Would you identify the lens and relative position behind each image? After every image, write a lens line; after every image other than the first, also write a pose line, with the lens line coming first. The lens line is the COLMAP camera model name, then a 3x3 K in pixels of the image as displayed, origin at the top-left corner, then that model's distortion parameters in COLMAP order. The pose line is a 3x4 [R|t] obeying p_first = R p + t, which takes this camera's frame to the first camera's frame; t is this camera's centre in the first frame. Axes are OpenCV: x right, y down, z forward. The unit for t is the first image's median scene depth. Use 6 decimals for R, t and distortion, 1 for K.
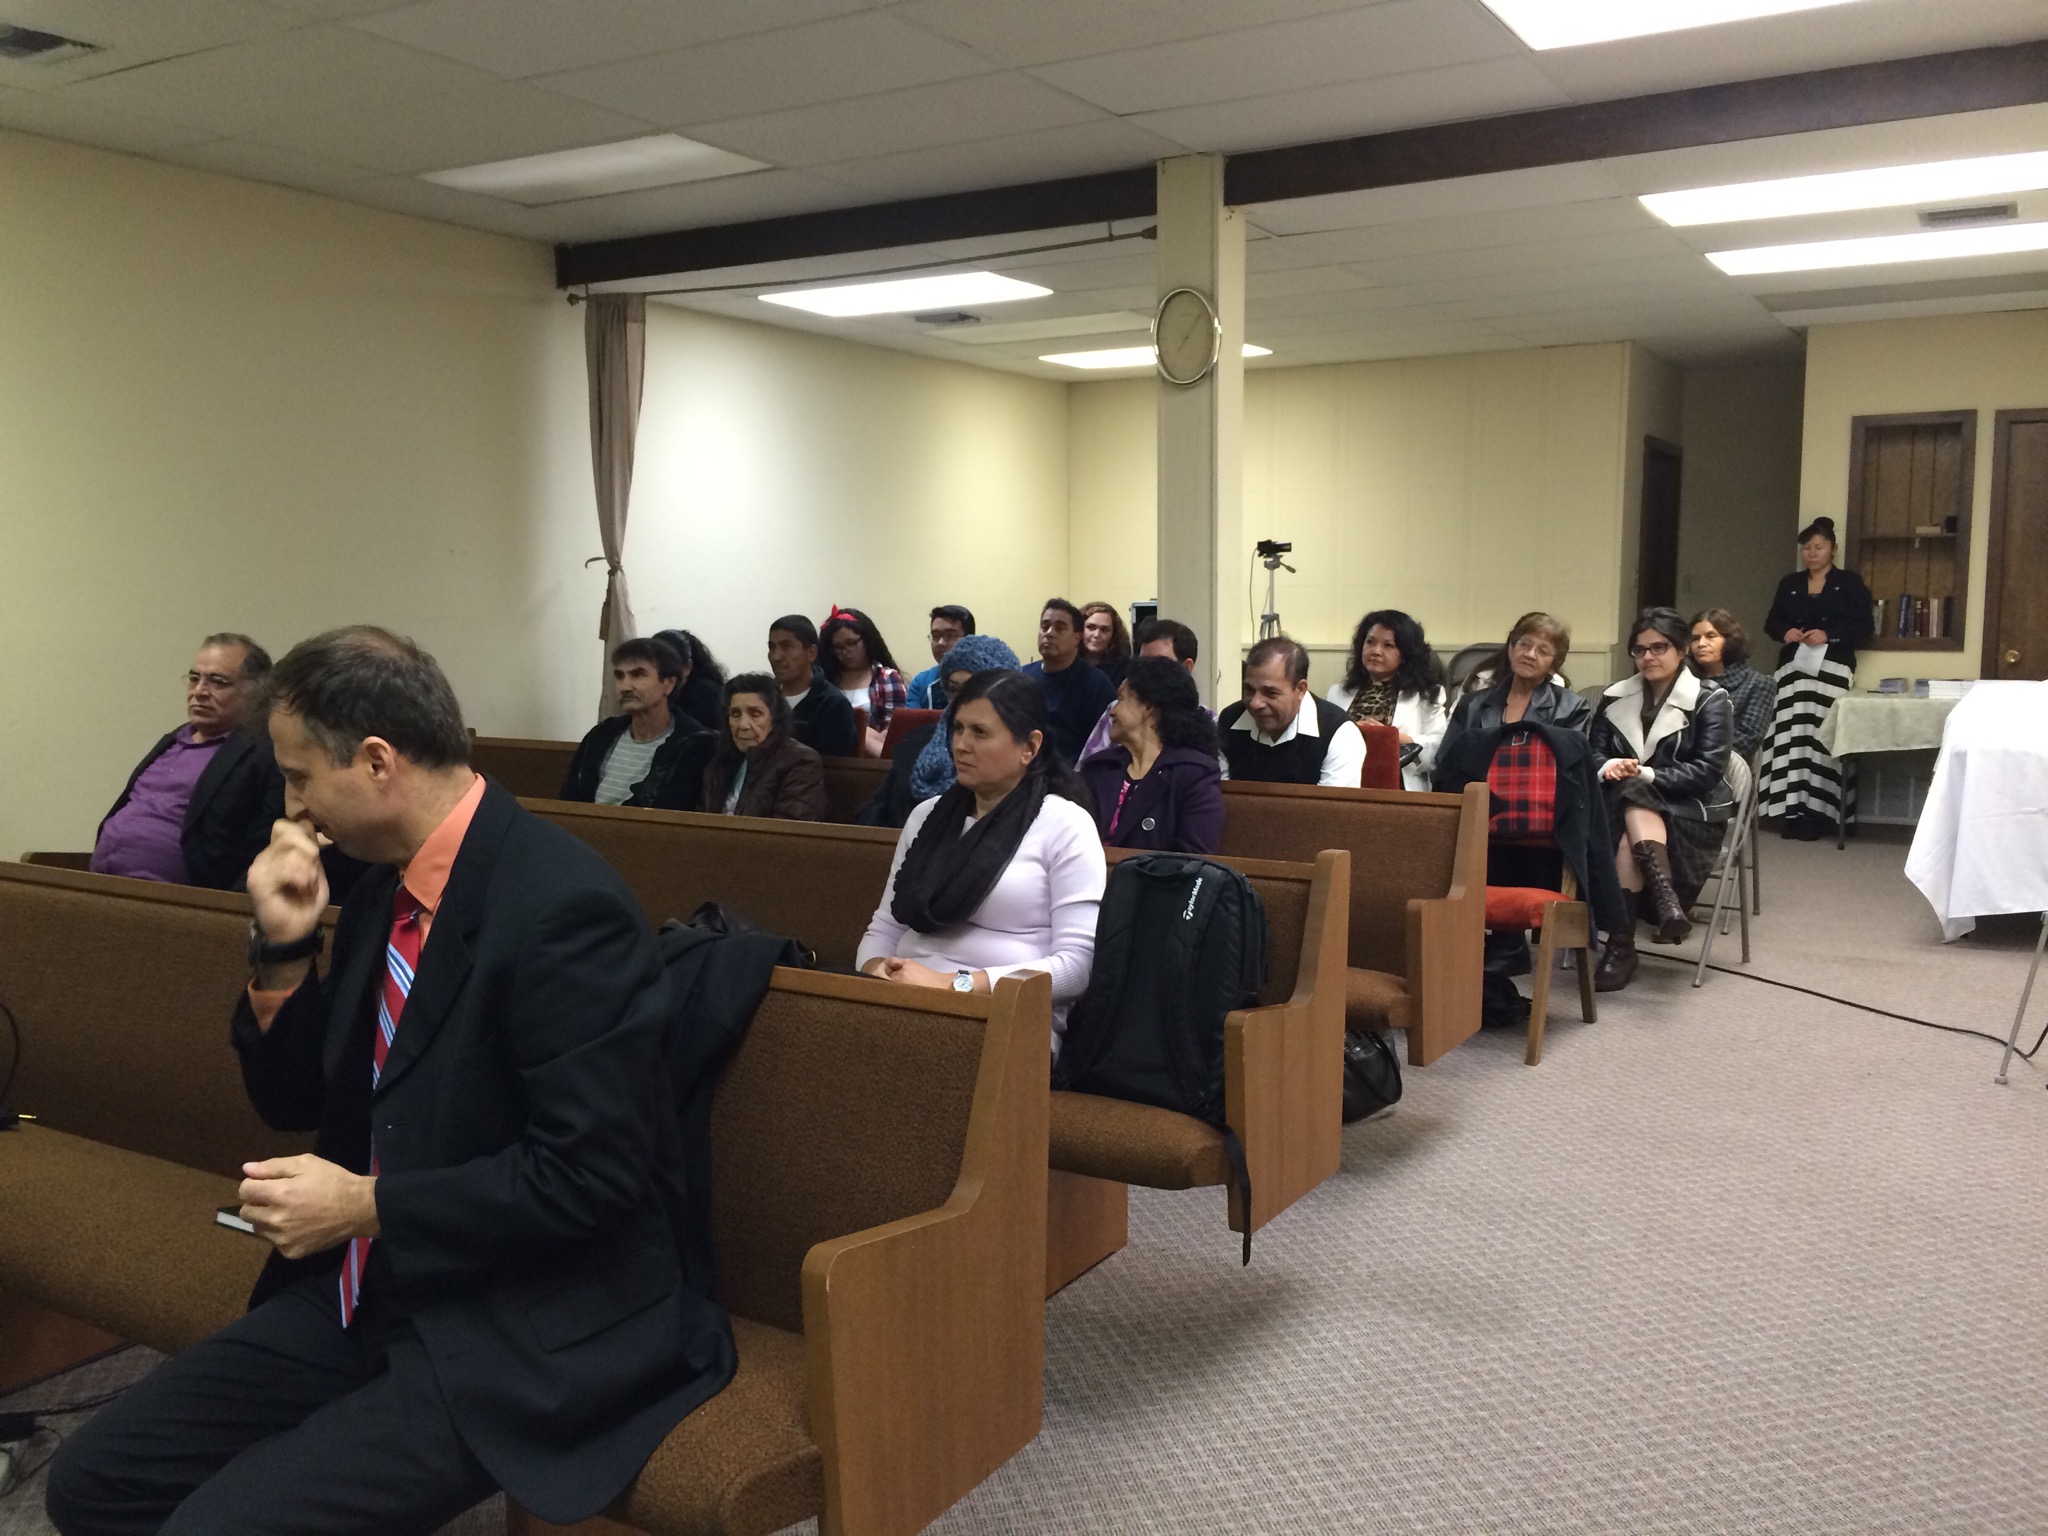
lens RADIAL K [[1743.5, 0, 1024.0], [0, 1743.5, 768.0], [0, 0, 1]] dist [0.150553, -0.205459]
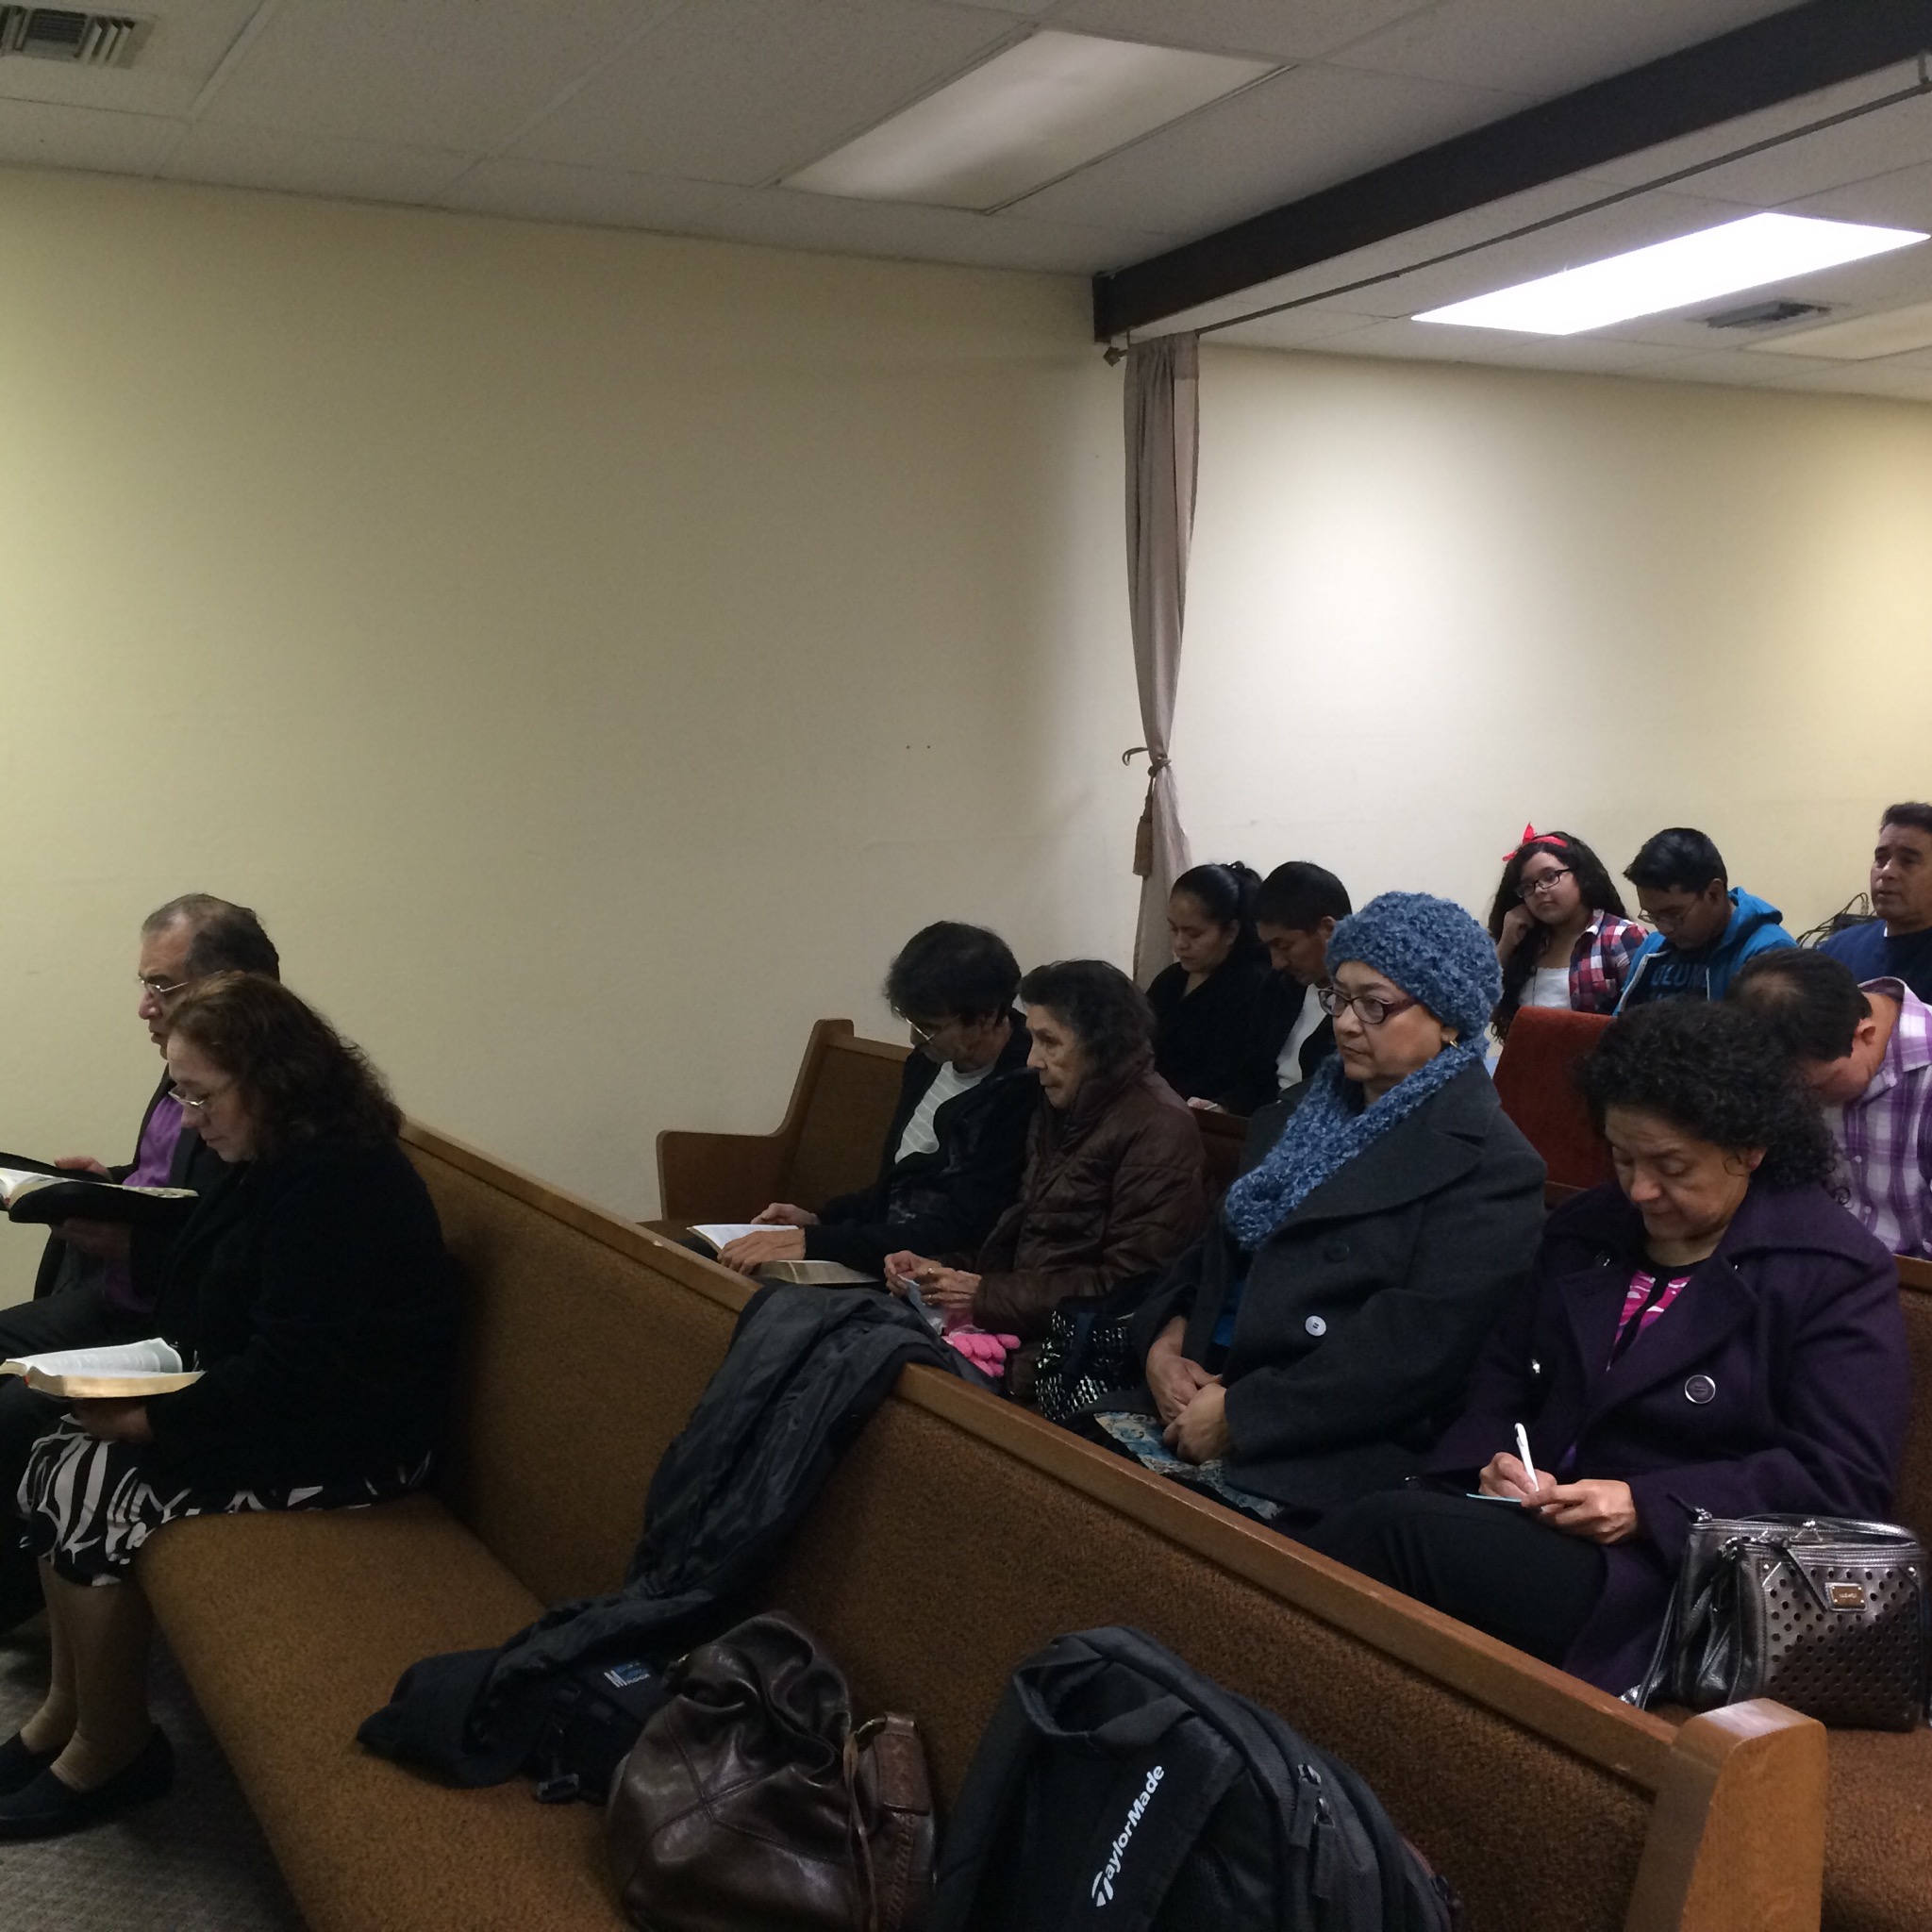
lens RADIAL K [[2214.5, 0, 965.5], [0, 2214.5, 939.4], [0, 0, 1]] dist [0.037748, 0.000680]
pose [[0.862420, 0.025168, -0.505567, 0.140175], [-0.037679, 0.999184, -0.014534, -0.043414], [0.504789, 0.031584, 0.862665, 0.331825]]
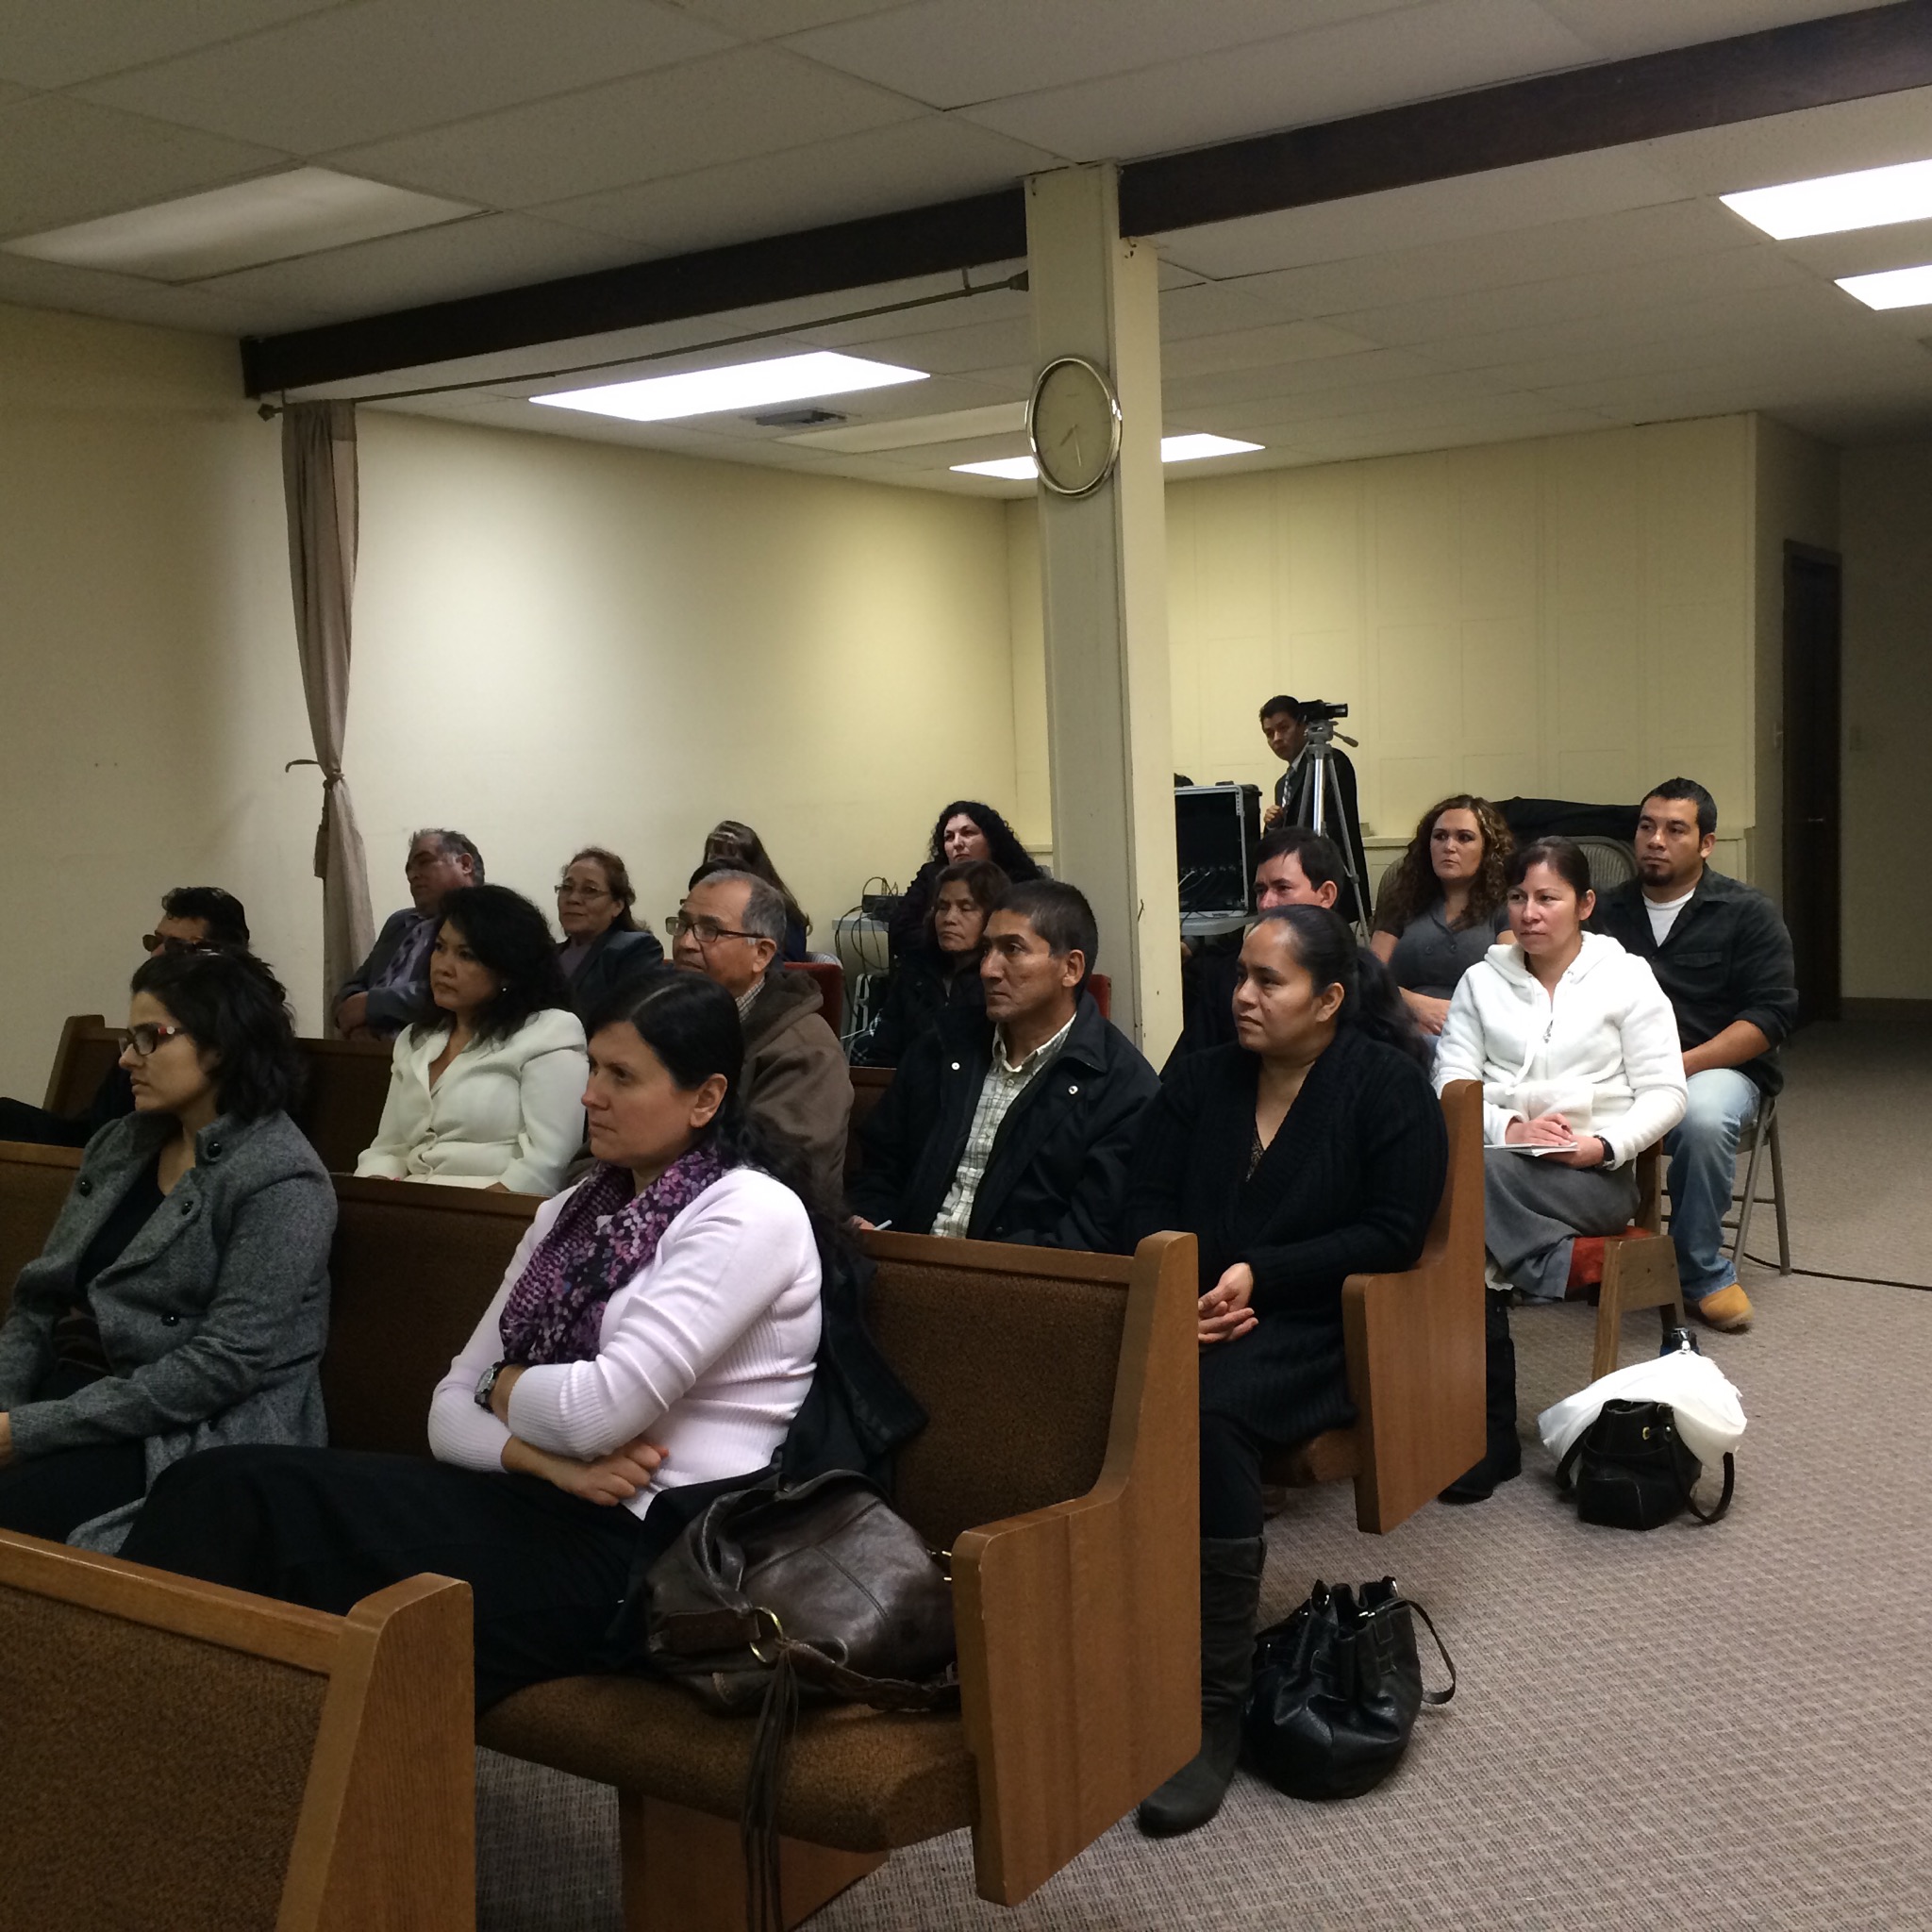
lens RADIAL K [[2199.1, 0, 962.7], [0, 2199.1, 956.5], [0, 0, 1]] dist [0.157998, -0.209640]
pose [[0.998700, -0.032321, -0.039421, 0.073543], [0.031740, 0.999379, -0.015276, -0.021638], [0.039891, 0.014005, 0.999106, 0.115973]]
